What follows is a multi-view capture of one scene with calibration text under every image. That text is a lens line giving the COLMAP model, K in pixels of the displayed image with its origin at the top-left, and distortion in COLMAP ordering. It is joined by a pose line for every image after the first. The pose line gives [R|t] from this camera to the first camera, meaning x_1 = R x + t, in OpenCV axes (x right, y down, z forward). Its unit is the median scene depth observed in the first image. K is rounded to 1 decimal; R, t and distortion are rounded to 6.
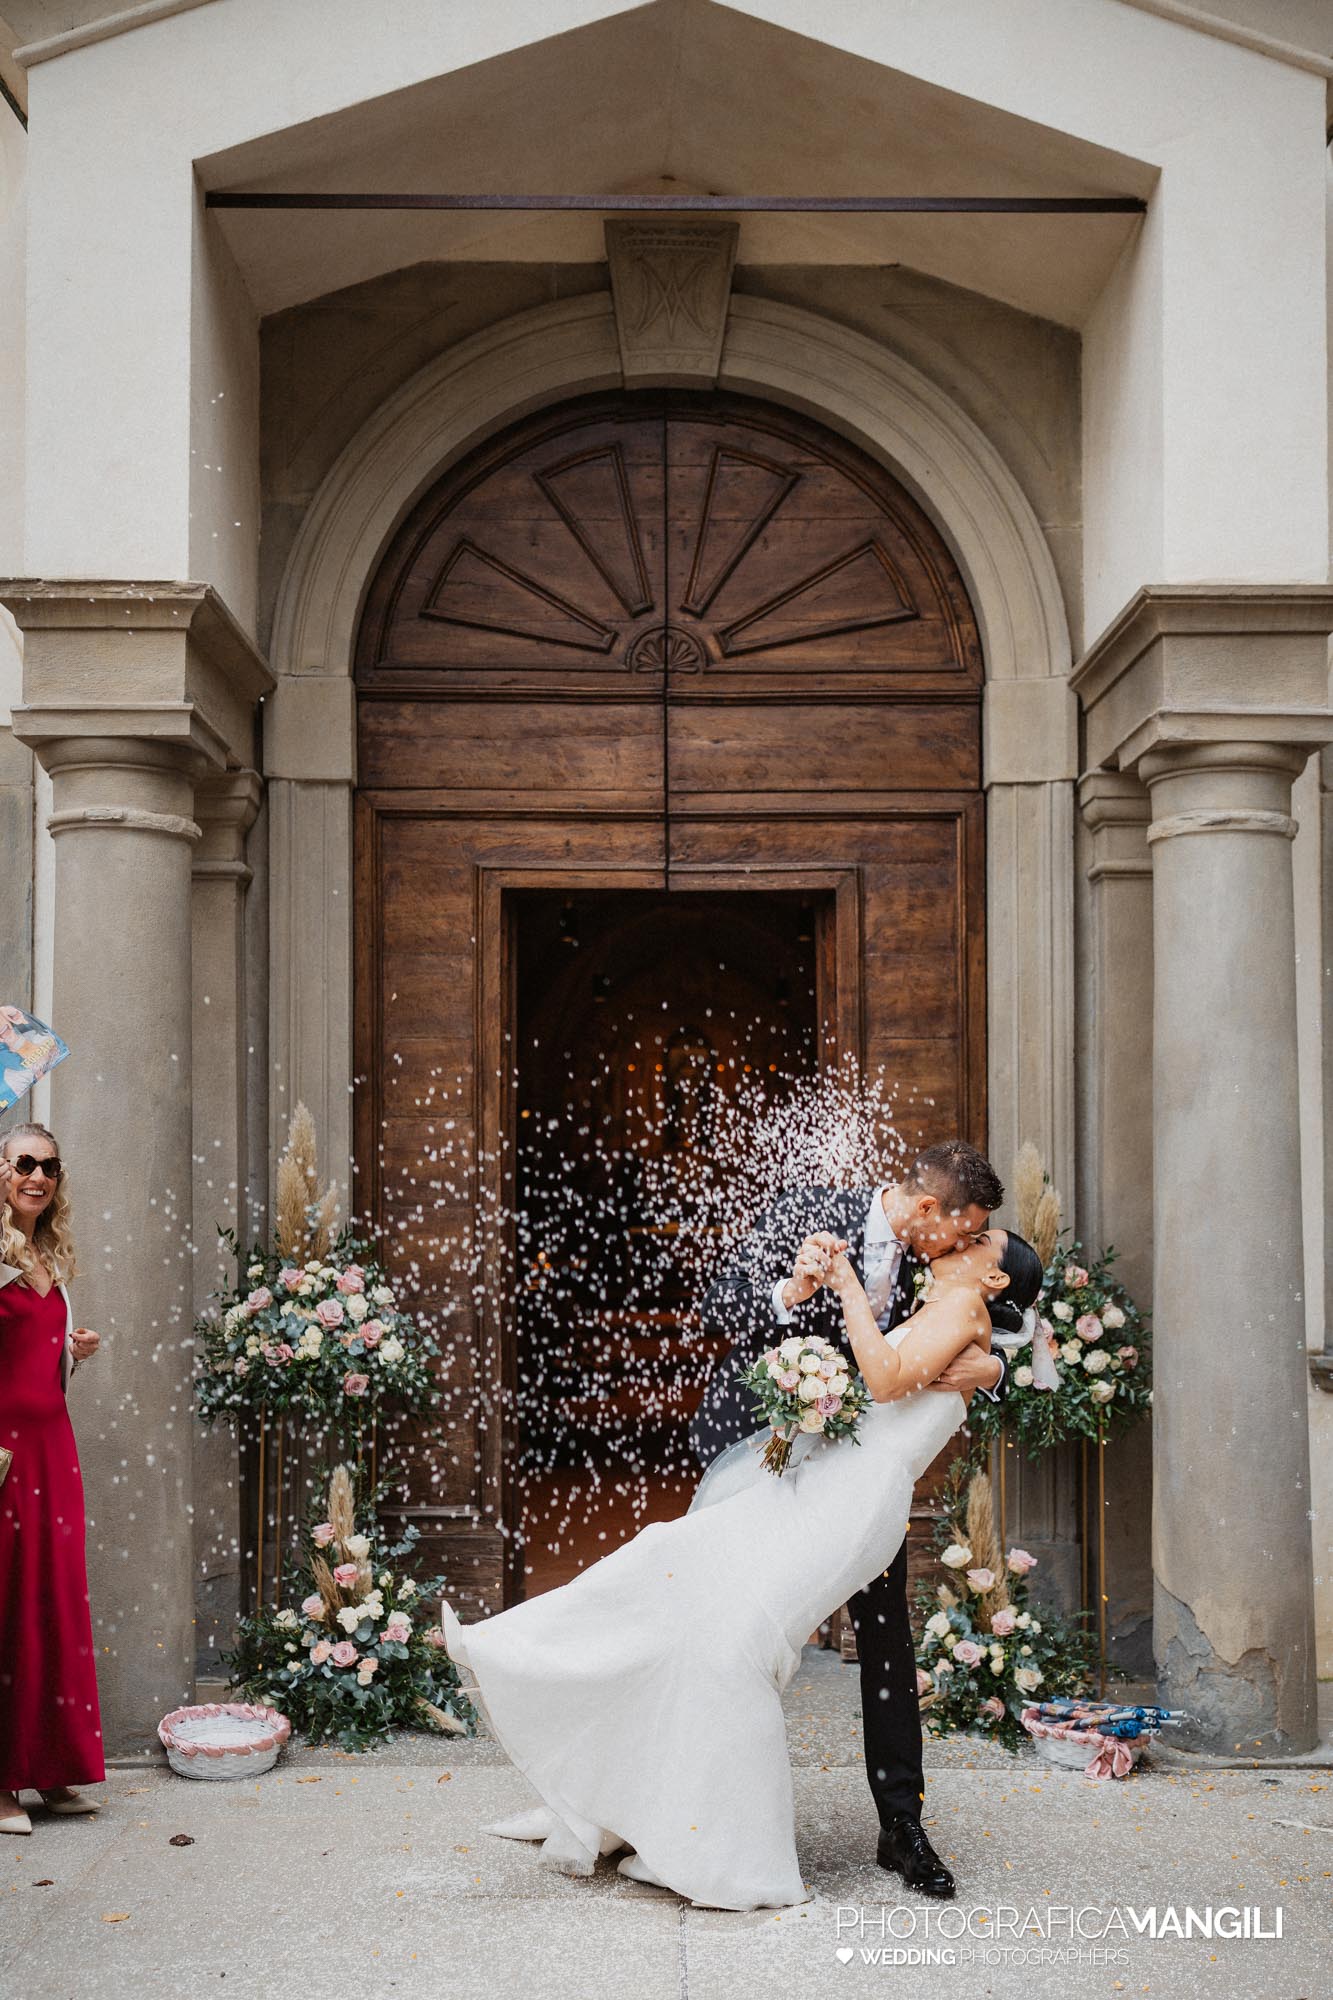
lens RADIAL K [[2503.4, 0, 587.0], [0, 2503.4, 966.1], [0, 0, 1]] dist [-0.017620, 0.000000]
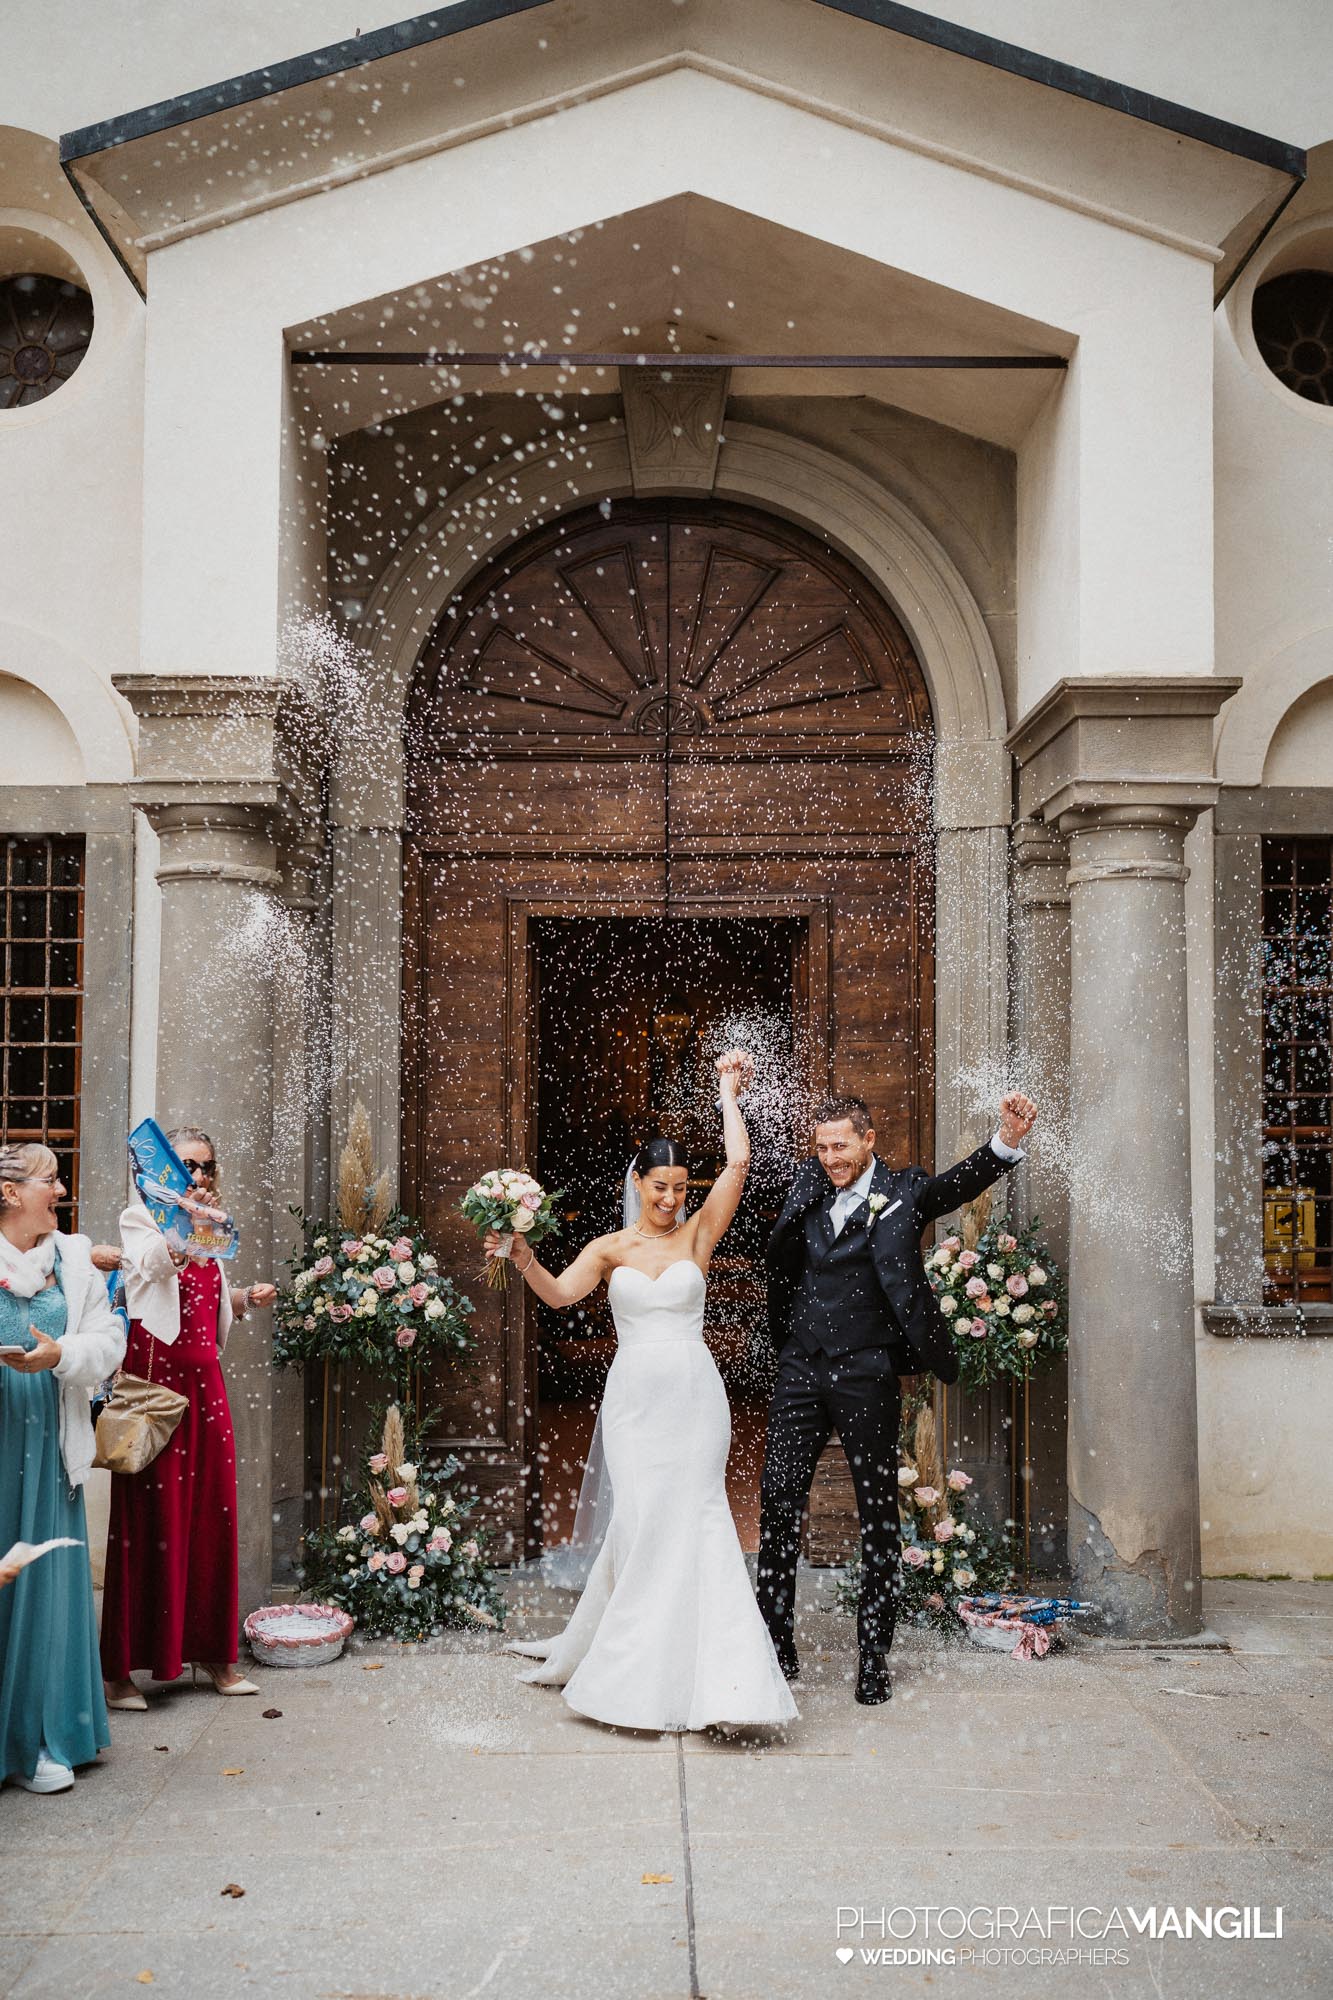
lens RADIAL K [[2244.2, 0, 722.8], [0, 2244.2, 959.4], [0, 0, 1]] dist [-0.033296, 0.000000]
pose [[0.998100, 0.004778, 0.061435, -0.007806], [-0.005068, 0.999977, 0.004567, -0.017368], [-0.061412, -0.004870, 0.998101, -0.069502]]
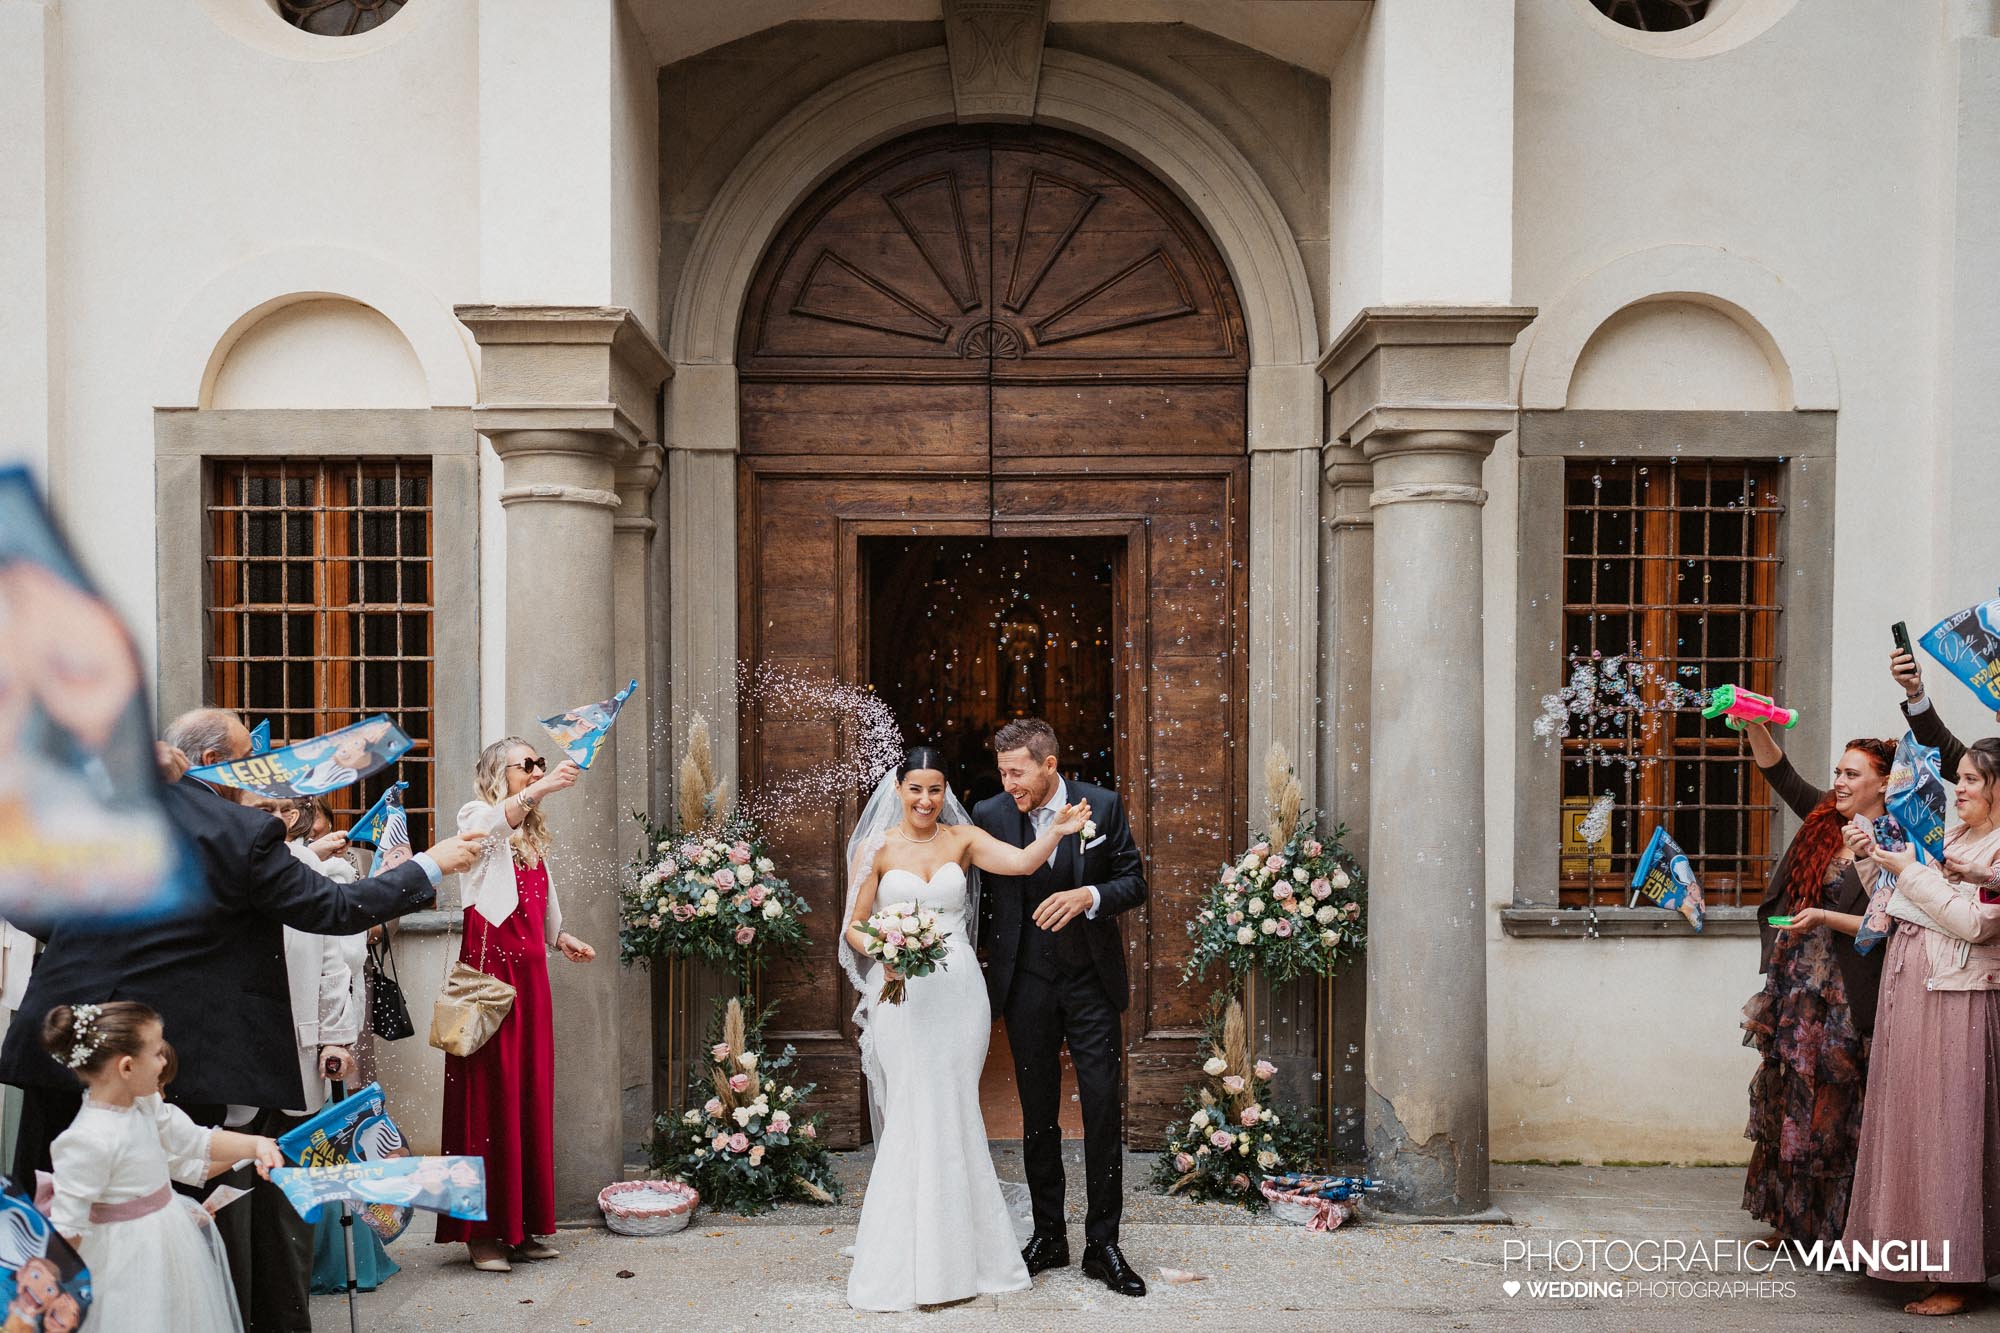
lens RADIAL K [[2503.4, 0, 1011.3], [0, 2503.4, 649.8], [0, 0, 1]] dist [-0.017620, 0.000000]
pose [[0.999433, -0.000493, 0.033661, 0.000220], [-0.001359, 0.998487, 0.054976, -0.045409], [-0.033637, -0.054991, 0.997920, -0.253402]]
